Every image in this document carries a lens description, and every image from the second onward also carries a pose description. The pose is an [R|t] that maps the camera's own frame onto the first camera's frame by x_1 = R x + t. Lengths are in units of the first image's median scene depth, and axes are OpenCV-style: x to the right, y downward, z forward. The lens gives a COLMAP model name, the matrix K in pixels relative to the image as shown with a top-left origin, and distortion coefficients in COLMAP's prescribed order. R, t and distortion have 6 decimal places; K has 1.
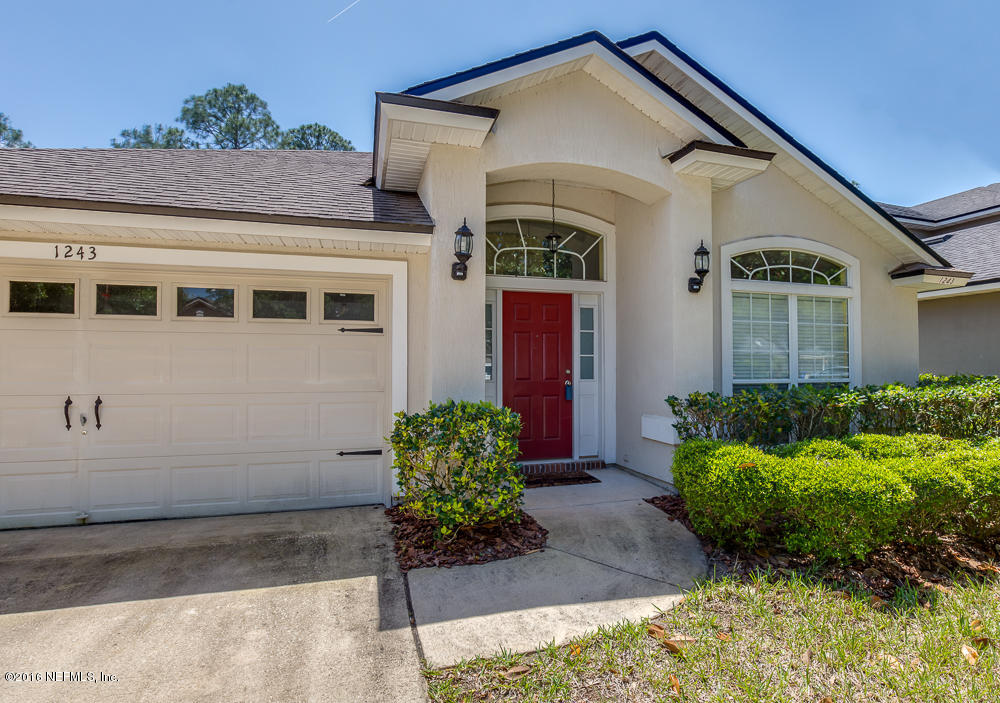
lens RADIAL K [[498.2, 0, 541.7], [0, 498.2, 362.2], [0, 0, 1]] dist [-0.024106, -0.001186]
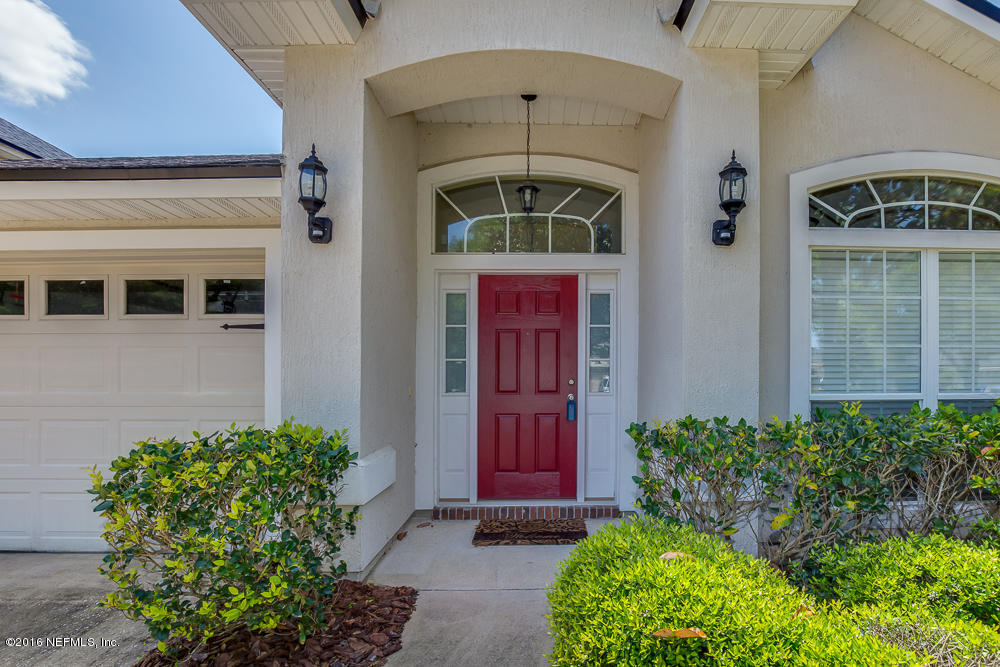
lens RADIAL K [[466.3, 0, 550.3], [0, 466.3, 388.5], [0, 0, 1]] dist [-0.031028, 0.004552]
pose [[0.961986, 0.002613, -0.273085, 0.224764], [0.004661, 0.999651, 0.025985, 0.012293], [0.273058, -0.026271, 0.961639, 0.356015]]
